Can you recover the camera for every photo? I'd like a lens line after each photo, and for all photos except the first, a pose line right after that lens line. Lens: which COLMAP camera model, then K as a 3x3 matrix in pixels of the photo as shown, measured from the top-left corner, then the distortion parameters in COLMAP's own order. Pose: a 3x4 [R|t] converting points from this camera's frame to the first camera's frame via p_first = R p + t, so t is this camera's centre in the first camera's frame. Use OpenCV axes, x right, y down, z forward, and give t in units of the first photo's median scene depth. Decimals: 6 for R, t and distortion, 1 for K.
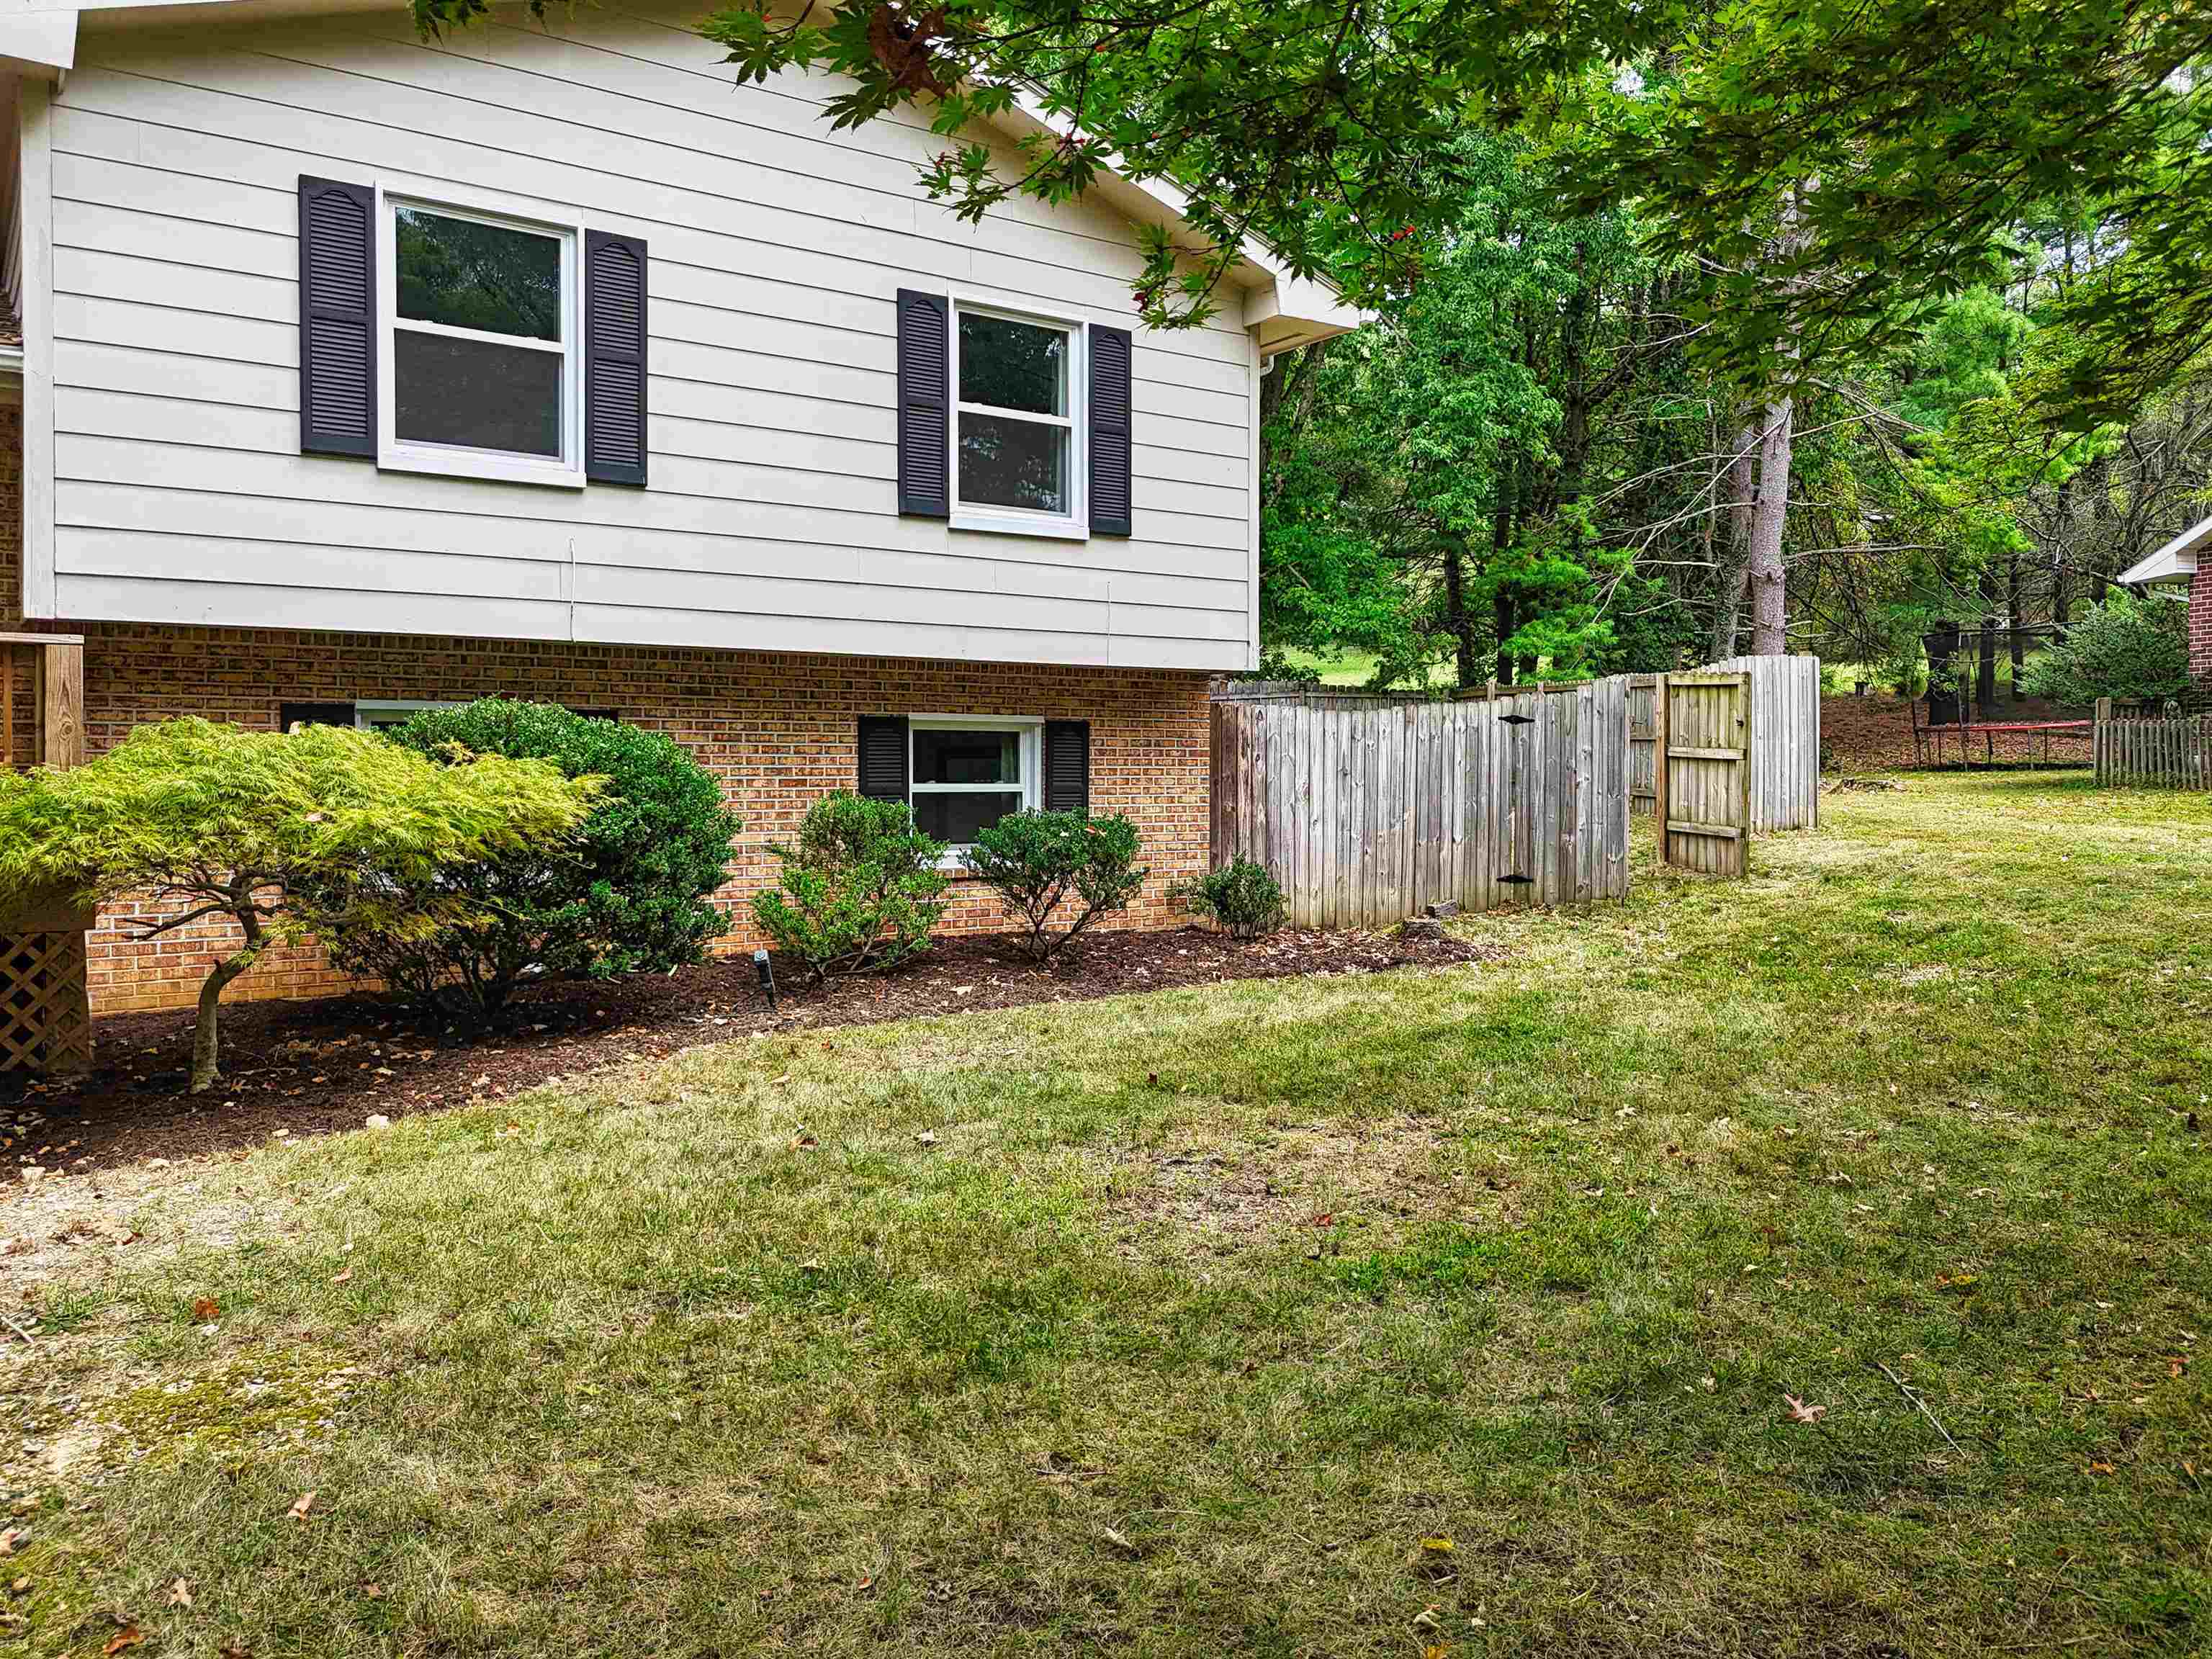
lens RADIAL K [[1652.8, 0, 1106.3], [0, 1652.8, 816.0], [0, 0, 1]] dist [0.075121, -0.067899]
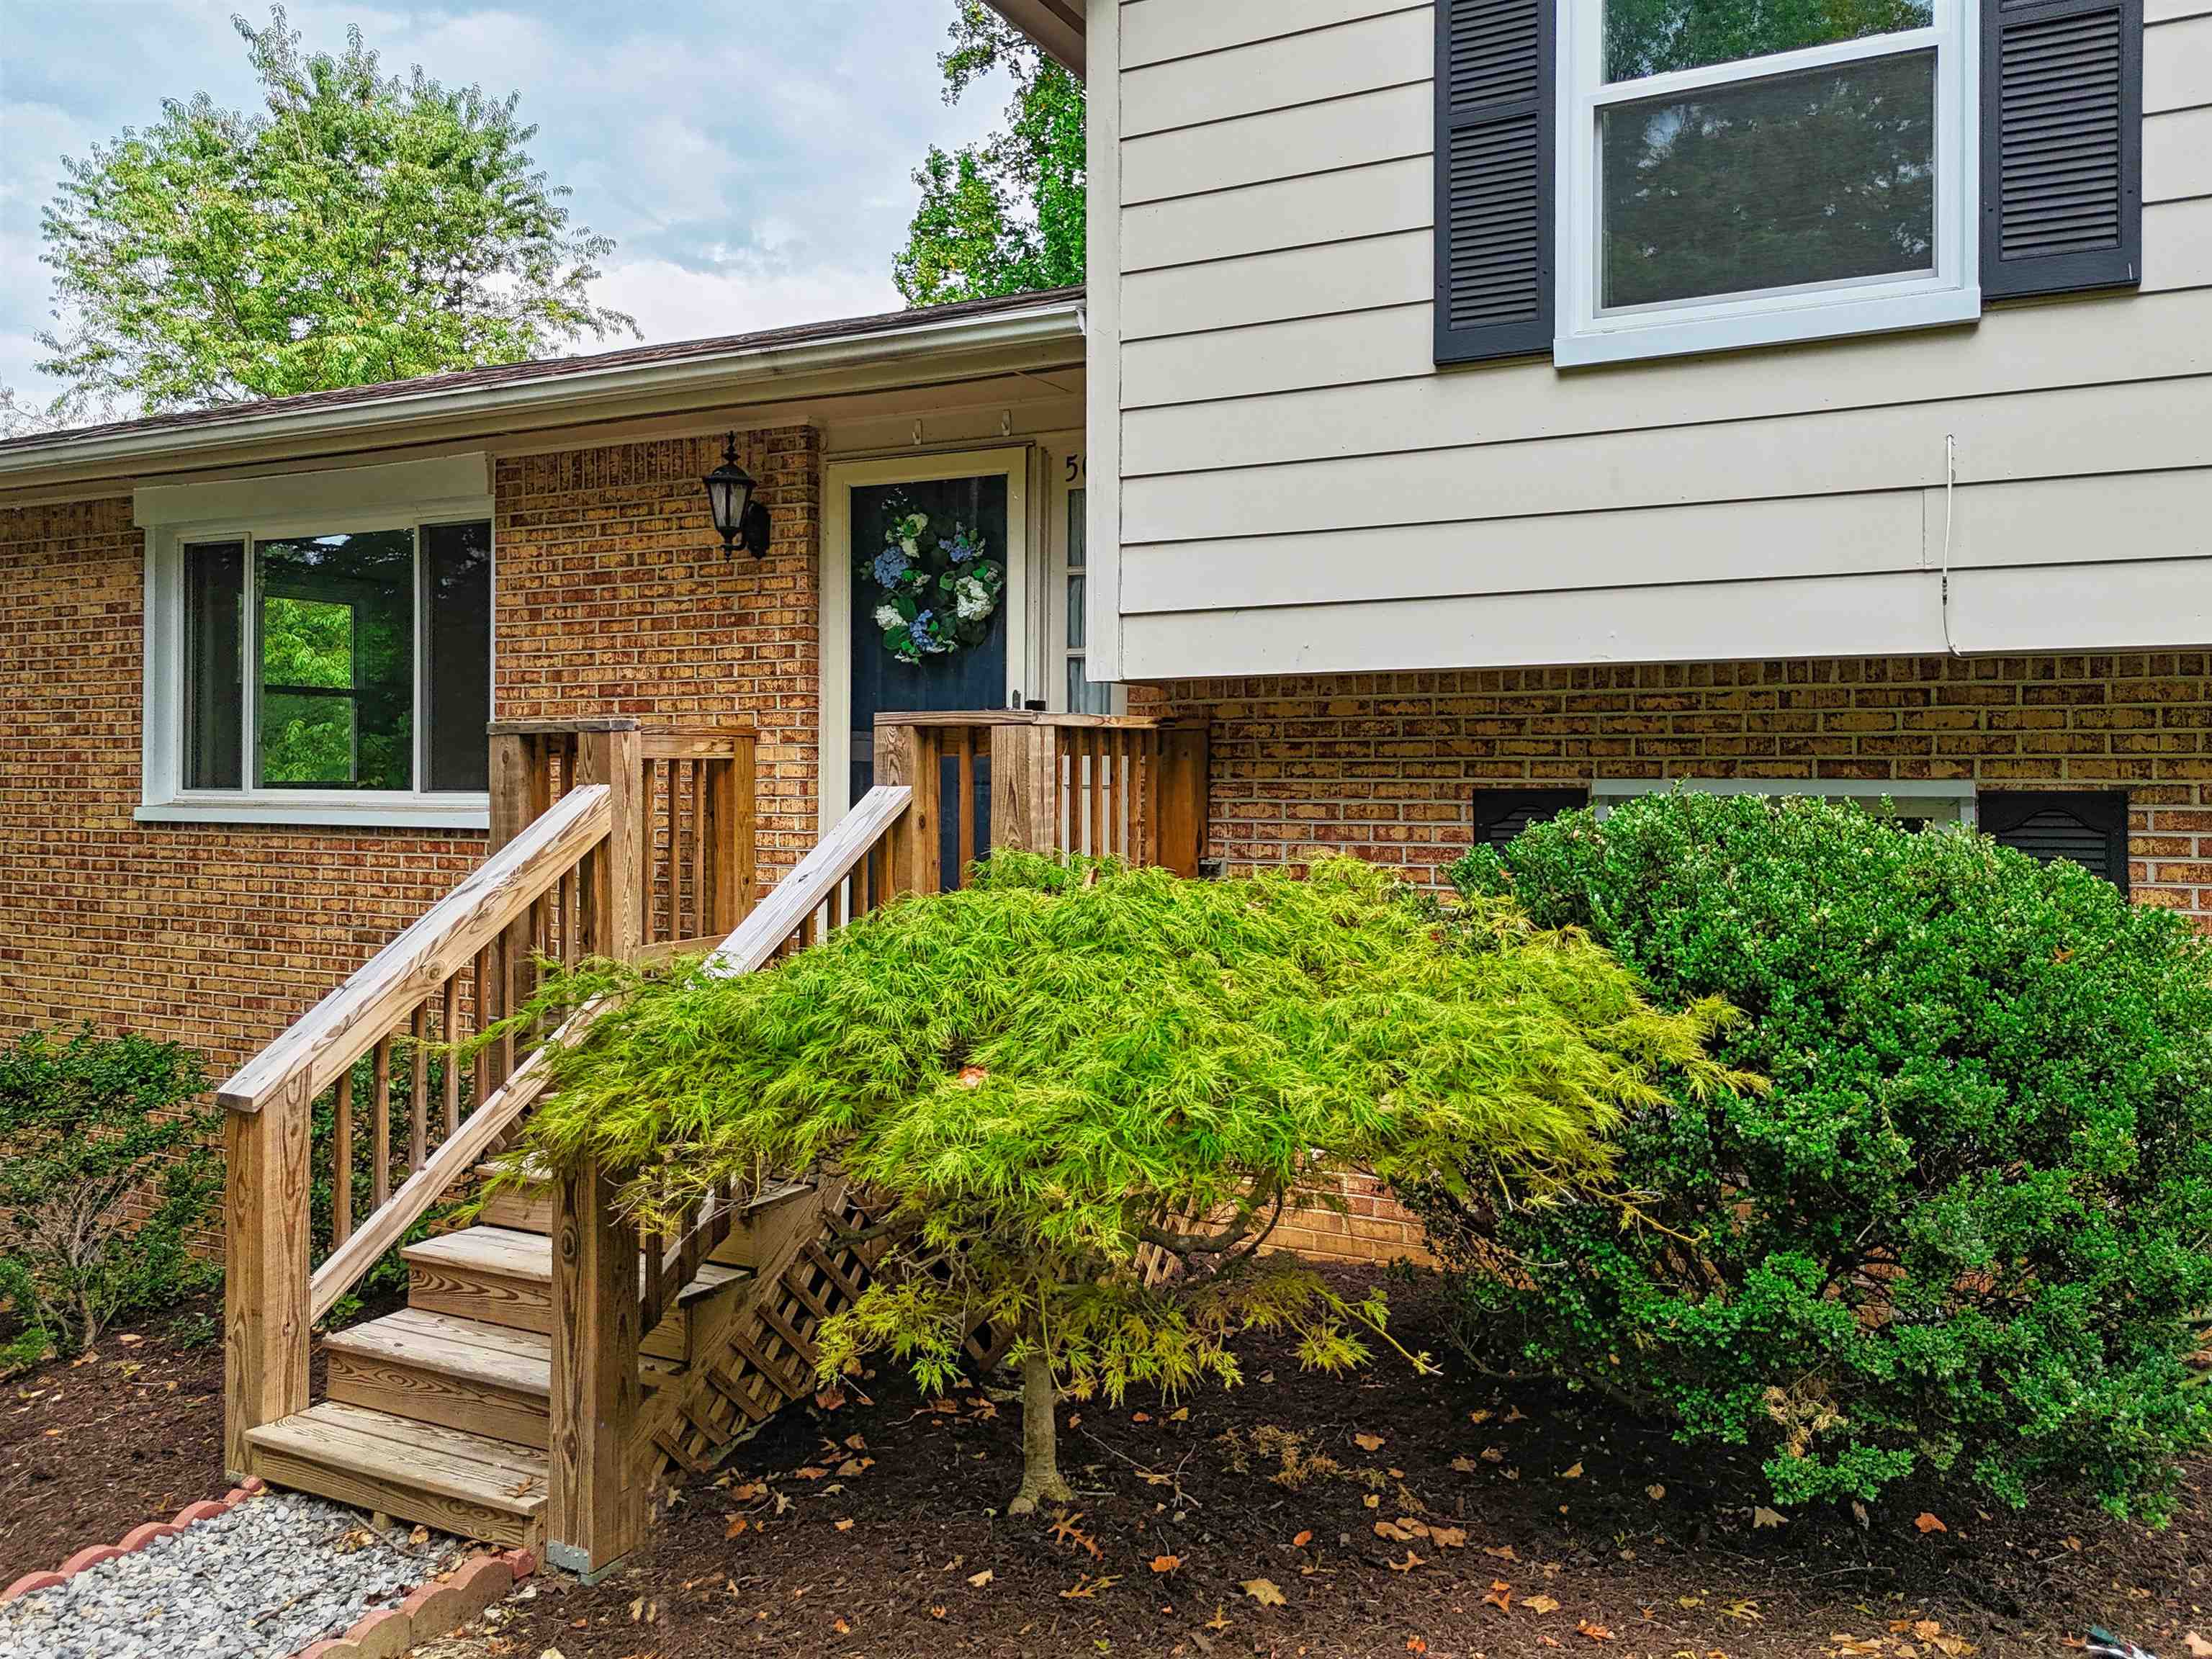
lens RADIAL K [[1655.4, 0, 1106.6], [0, 1655.4, 778.8], [0, 0, 1]] dist [0.077914, -0.079215]
pose [[0.484907, 0.003444, -0.874559, -0.022627], [-0.025423, 0.999625, -0.010160, -0.053900], [0.874196, 0.027161, 0.484813, 0.516428]]
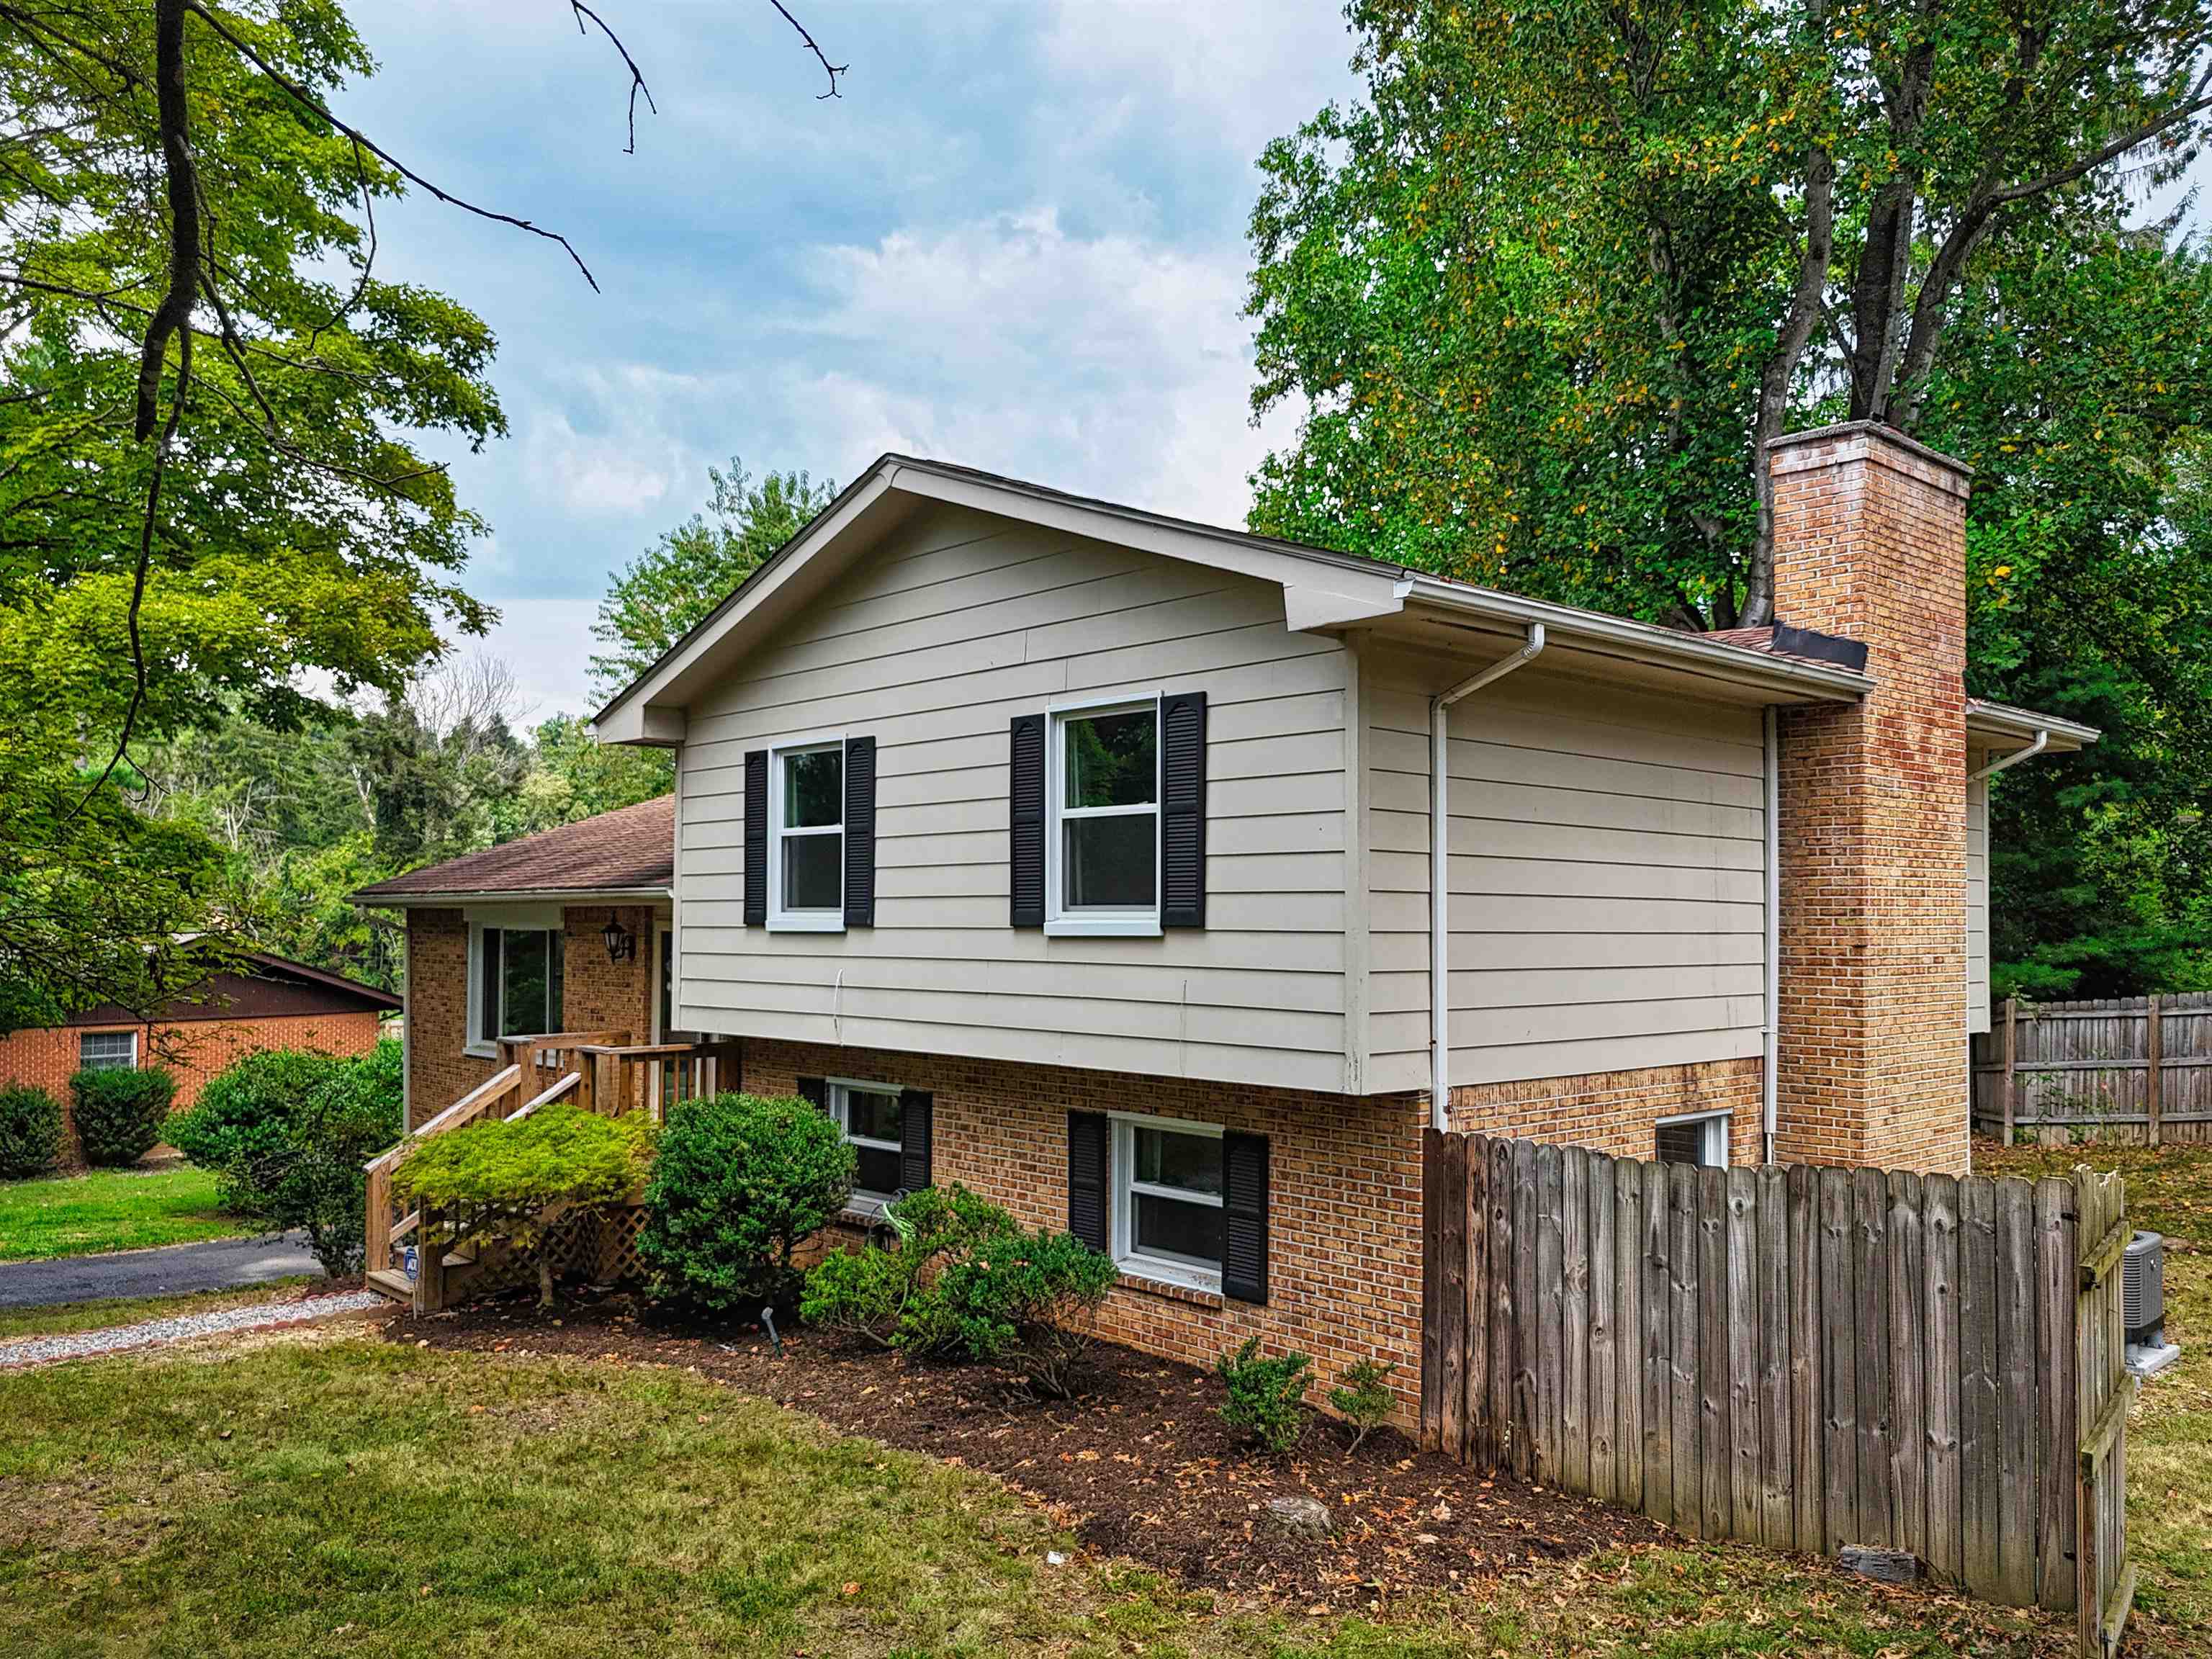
lens RADIAL K [[1667.1, 0, 1104.8], [0, 1667.1, 874.0], [0, 0, 1]] dist [0.028957, -0.006206]
pose [[0.149275, -0.029940, -0.988342, 0.947705], [-0.031338, 0.998896, -0.034993, -0.183530], [0.988299, 0.036196, 0.148171, 0.914831]]
